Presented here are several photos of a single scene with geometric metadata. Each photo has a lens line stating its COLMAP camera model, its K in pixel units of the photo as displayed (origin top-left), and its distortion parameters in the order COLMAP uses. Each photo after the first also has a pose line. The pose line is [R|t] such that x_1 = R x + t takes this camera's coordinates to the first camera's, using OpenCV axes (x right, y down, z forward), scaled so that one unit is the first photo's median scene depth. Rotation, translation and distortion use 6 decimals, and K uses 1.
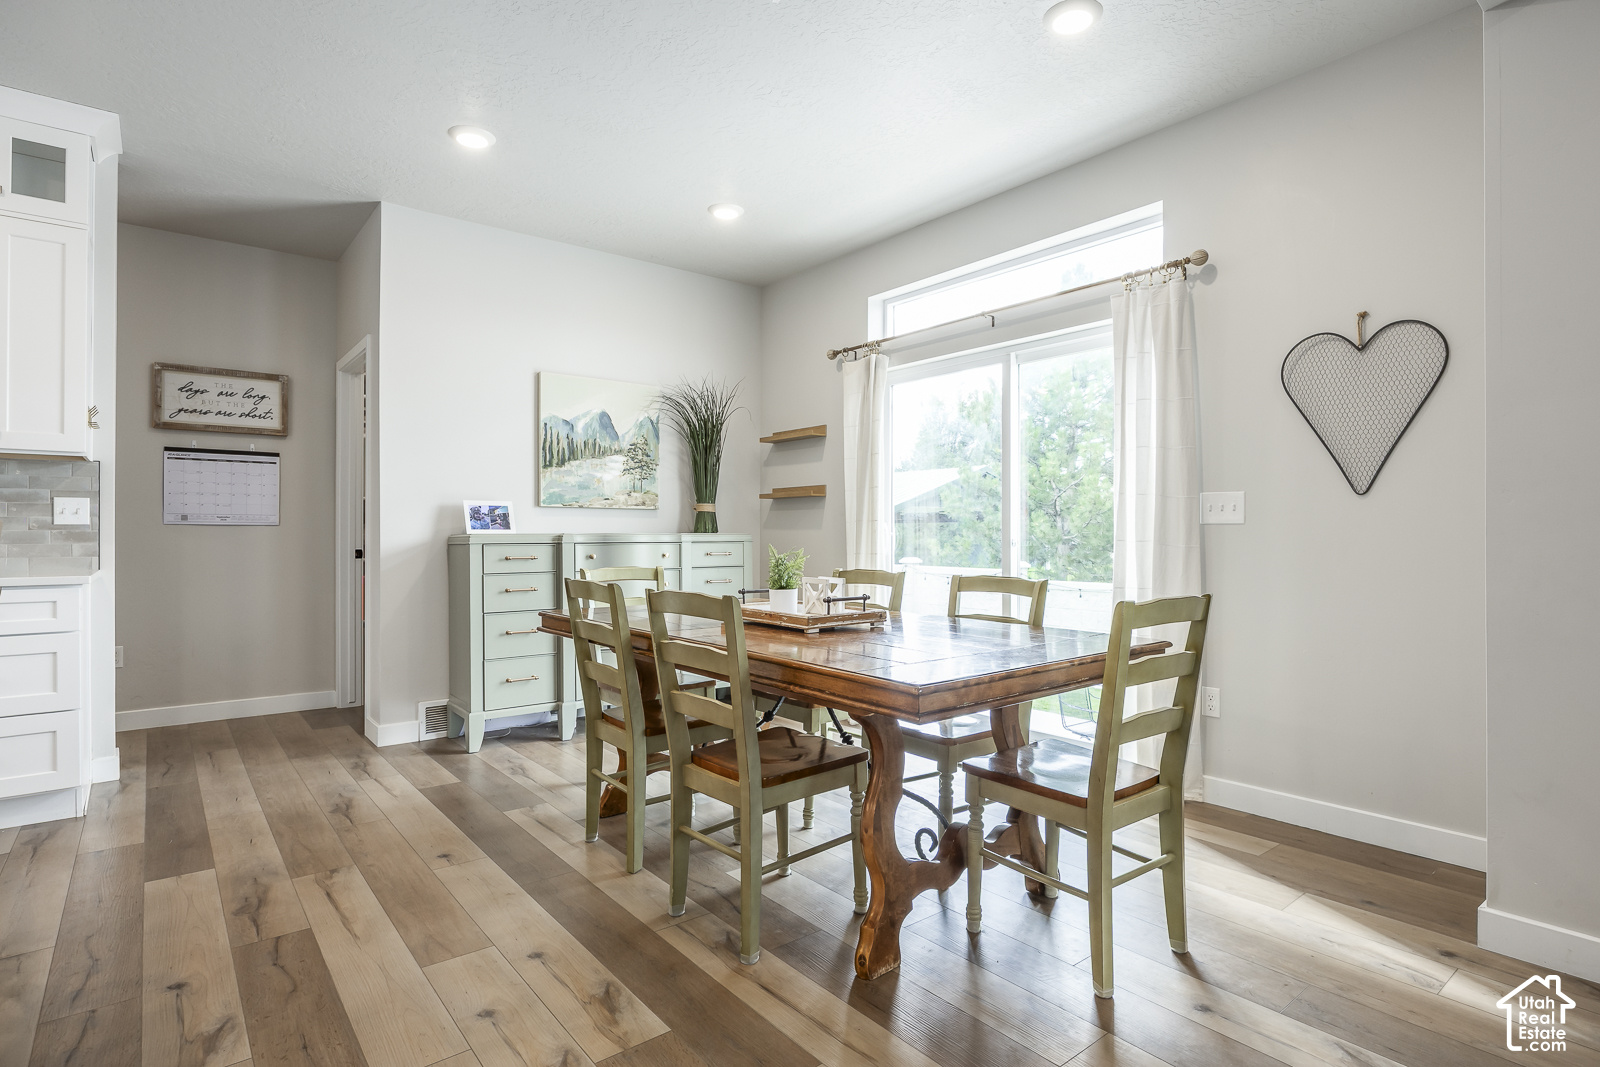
lens RADIAL K [[863.5, 0, 801.8], [0, 863.5, 525.6], [0, 0, 1]] dist [0.020819, -0.000482]
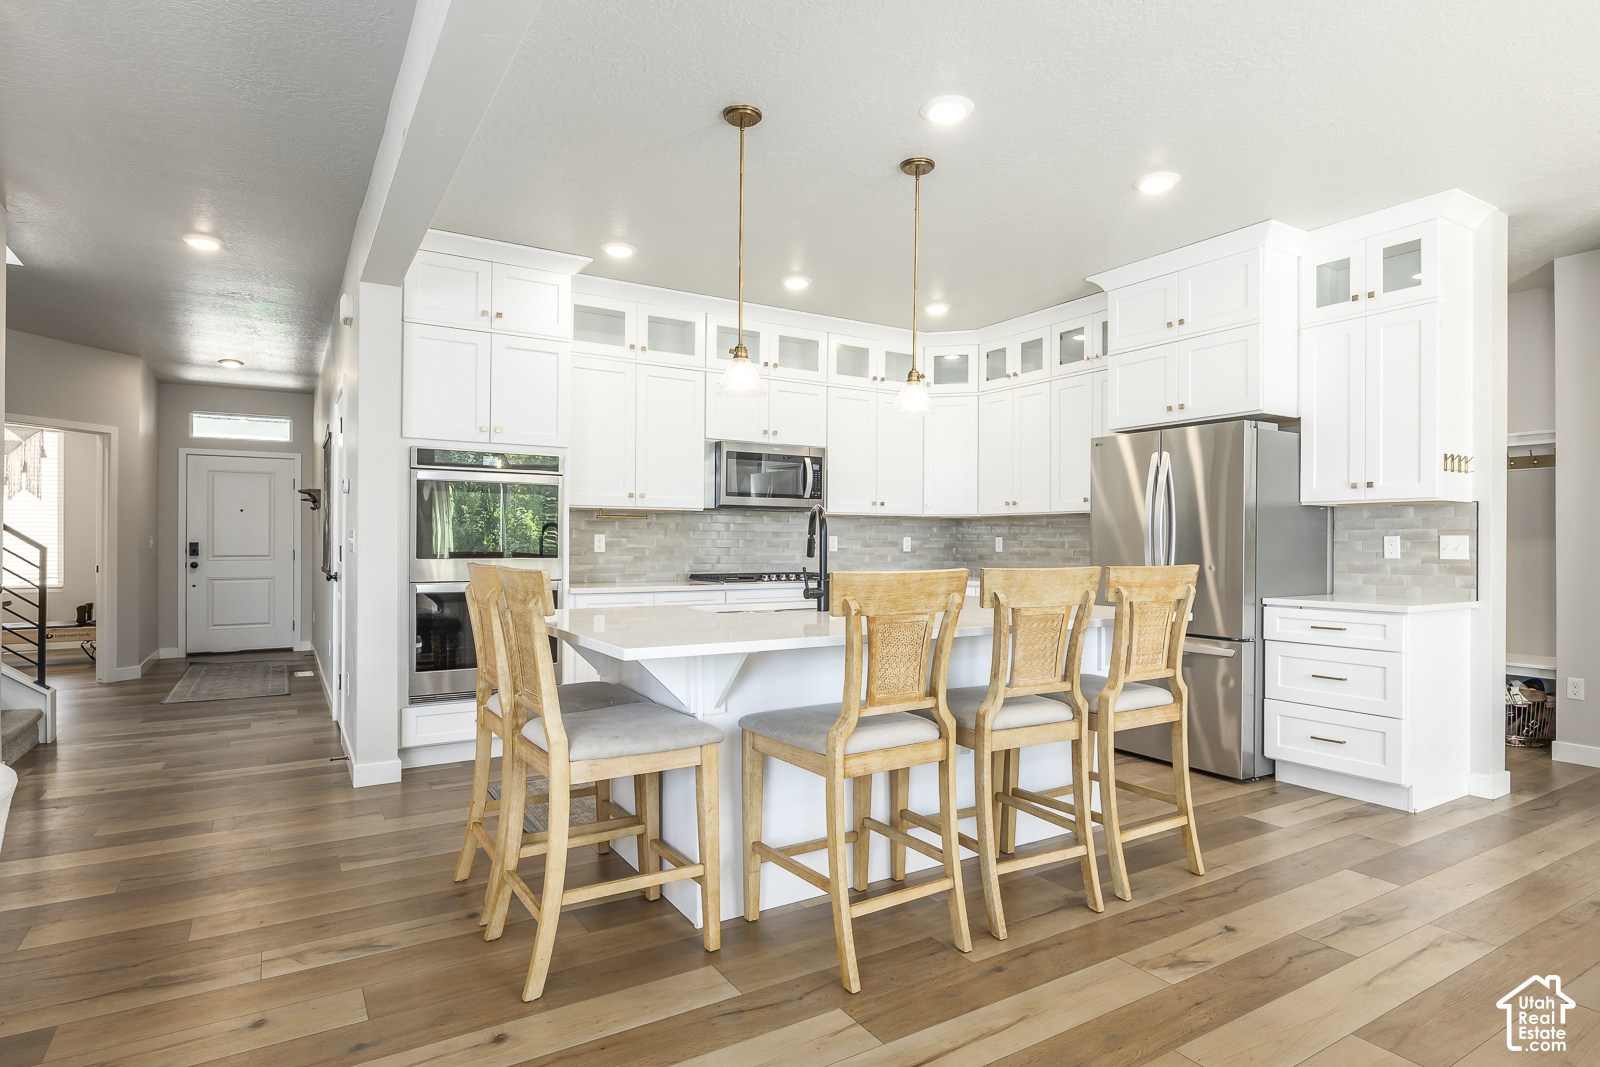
lens RADIAL K [[829.5, 0, 802.4], [0, 829.5, 541.2], [0, 0, 1]] dist [0.001677, 0.000019]
pose [[-0.104915, -0.003087, -0.994476, 0.326013], [0.007039, 0.999968, -0.003847, -0.027073], [0.994456, -0.007404, -0.104890, 0.285194]]
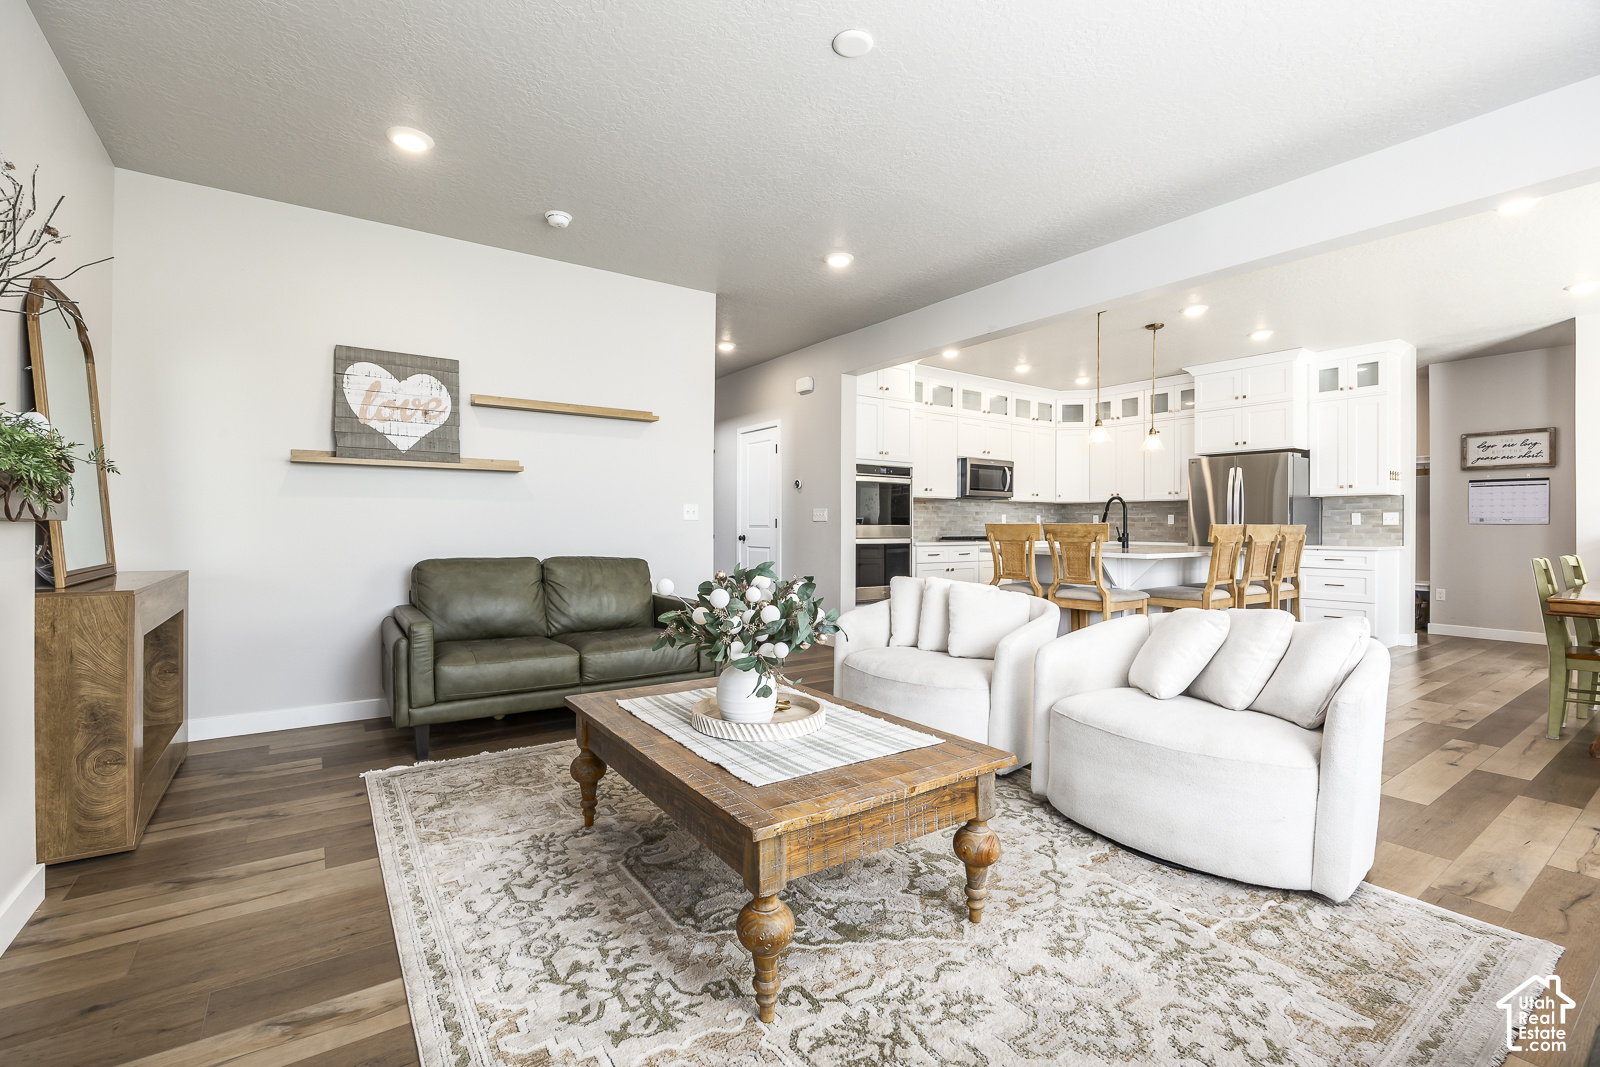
lens RADIAL K [[690.6, 0, 798.0], [0, 690.6, 528.6], [0, 0, 1]] dist [-0.002314, -0.000243]
pose [[-0.027493, 0.003074, -0.999617, 0.952327], [0.007748, 0.999966, 0.002862, -0.008436], [0.999592, -0.007666, -0.027516, -0.443405]]
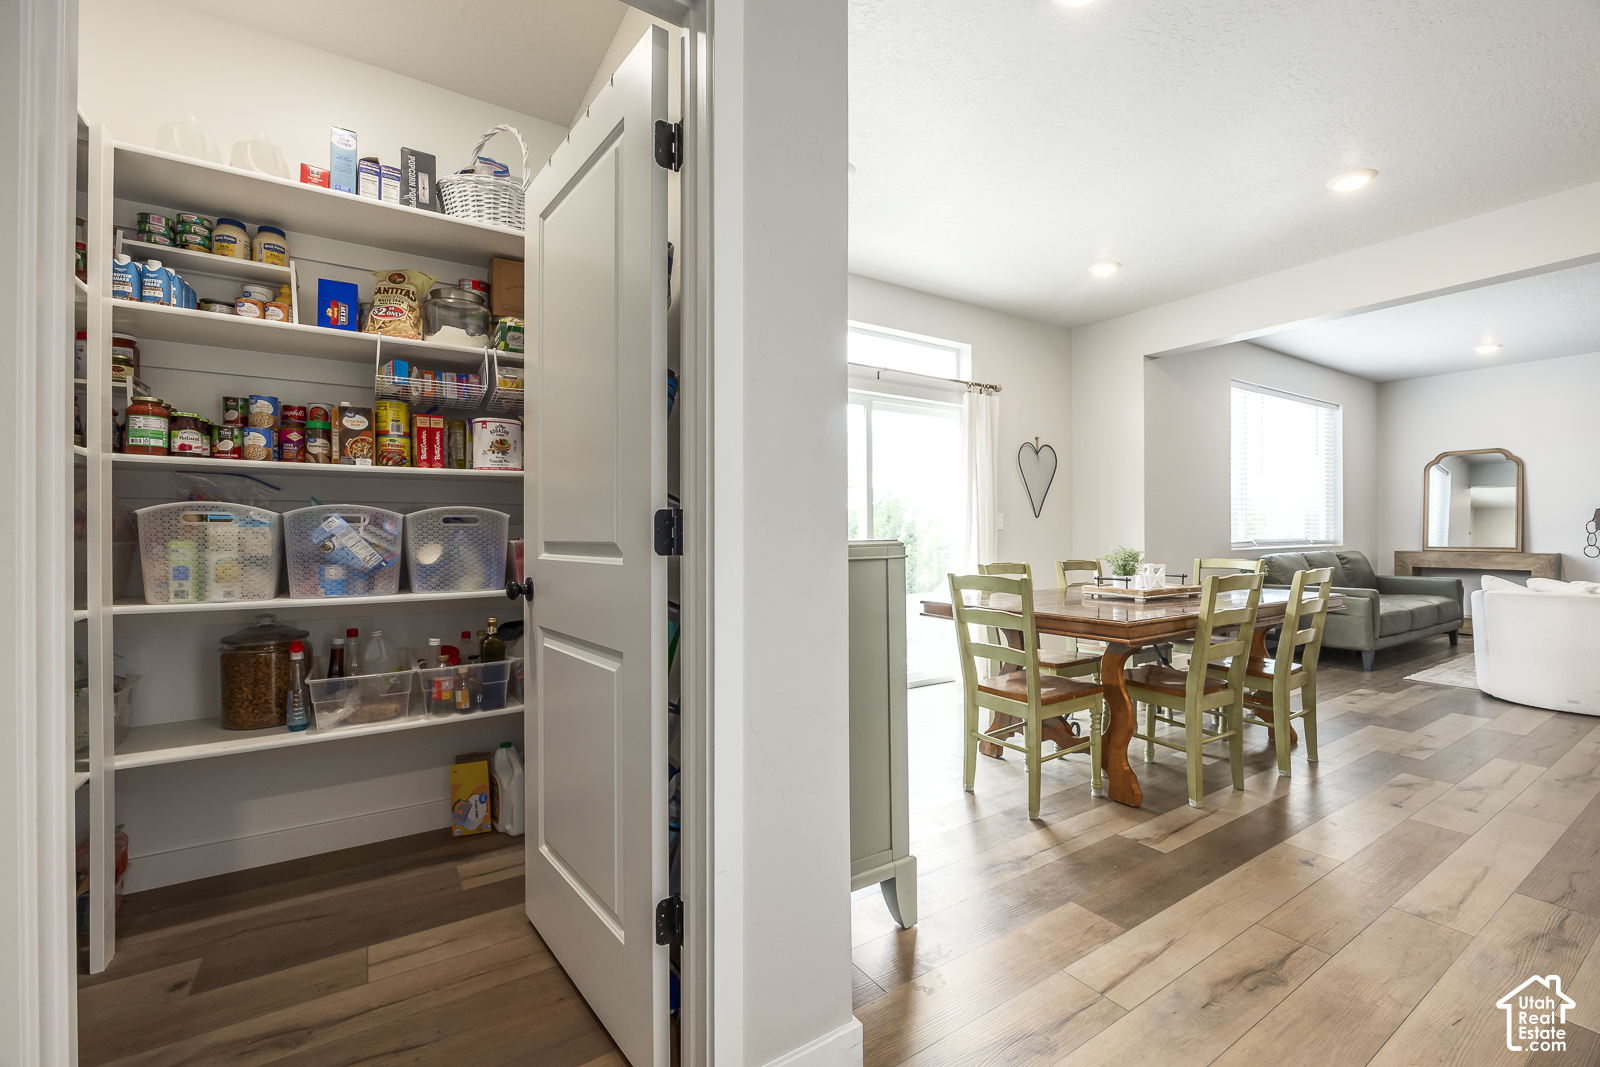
lens RADIAL K [[689.7, 0, 805.9], [0, 689.7, 535.1], [0, 0, 1]] dist [-0.016422, 0.000157]
pose [[0.053778, 0.003636, 0.998546, -0.936343], [-0.010354, 0.999942, -0.003083, 0.018510], [-0.998499, -0.010173, 0.053812, 1.188529]]
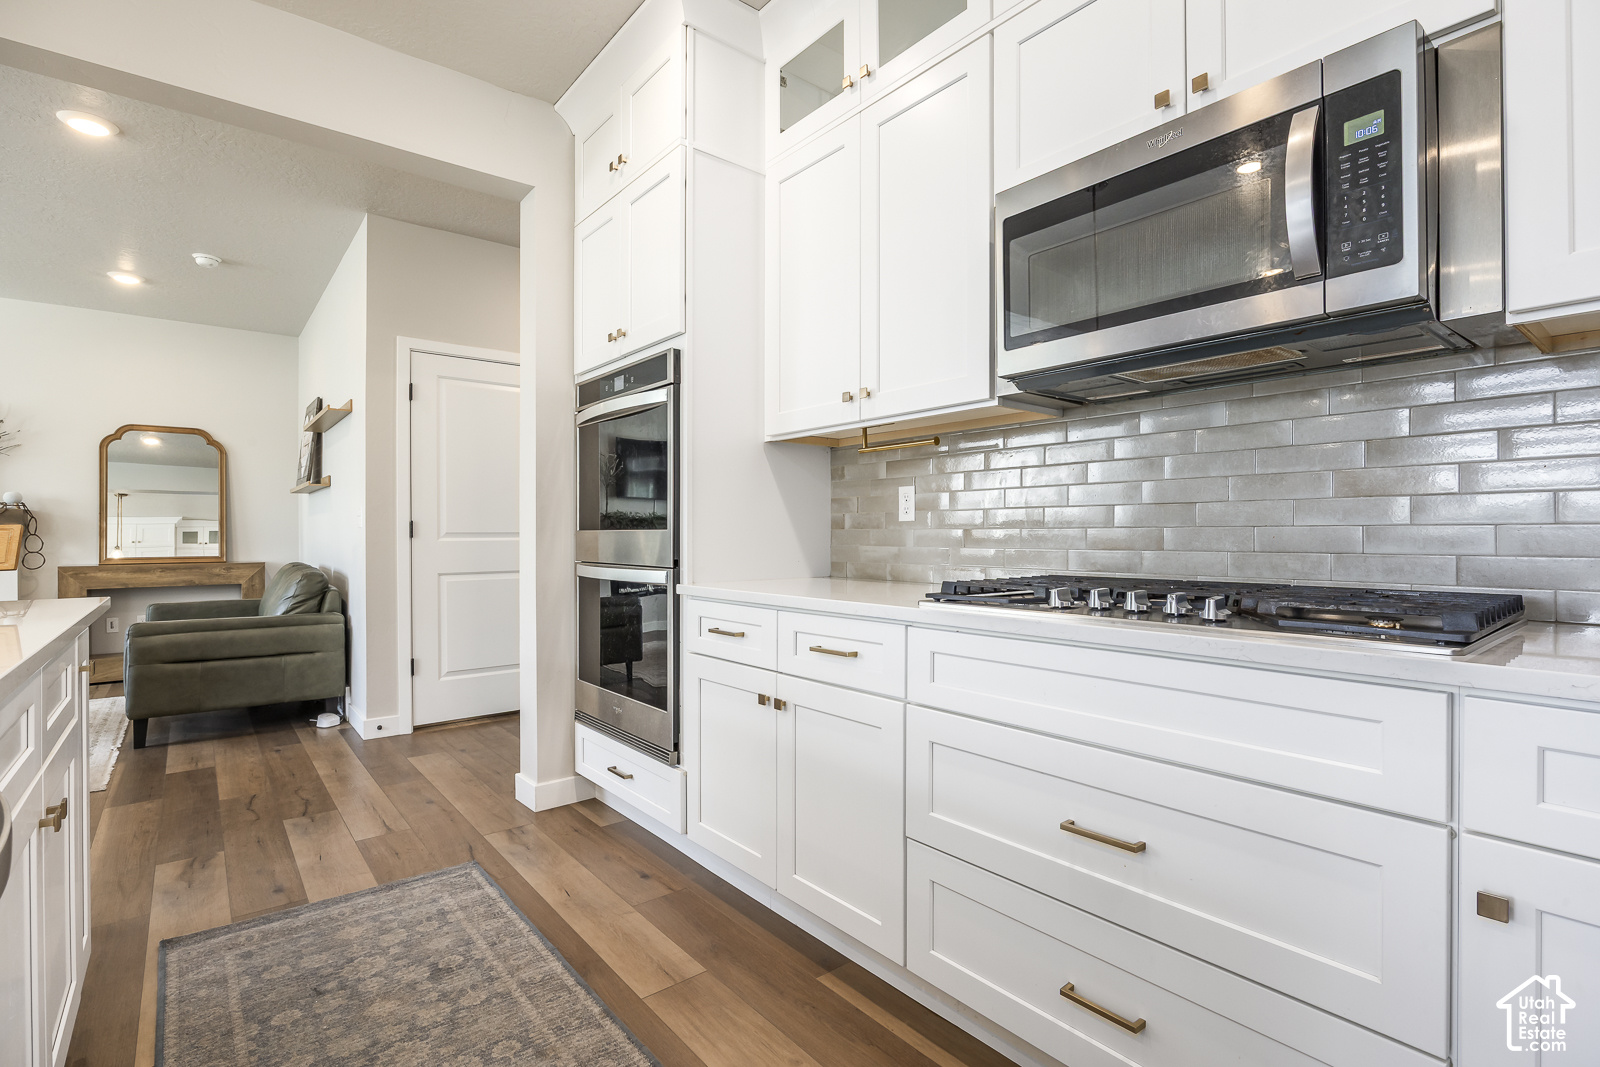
lens RADIAL K [[794.2, 0, 802.0], [0, 794.2, 535.6], [0, 0, 1]] dist [-0.005980, -0.000423]
pose [[-0.999899, 0.003682, -0.013716, -0.937983], [0.003757, 0.999978, -0.005459, -0.001164], [0.013696, -0.005510, -0.999891, 0.461387]]
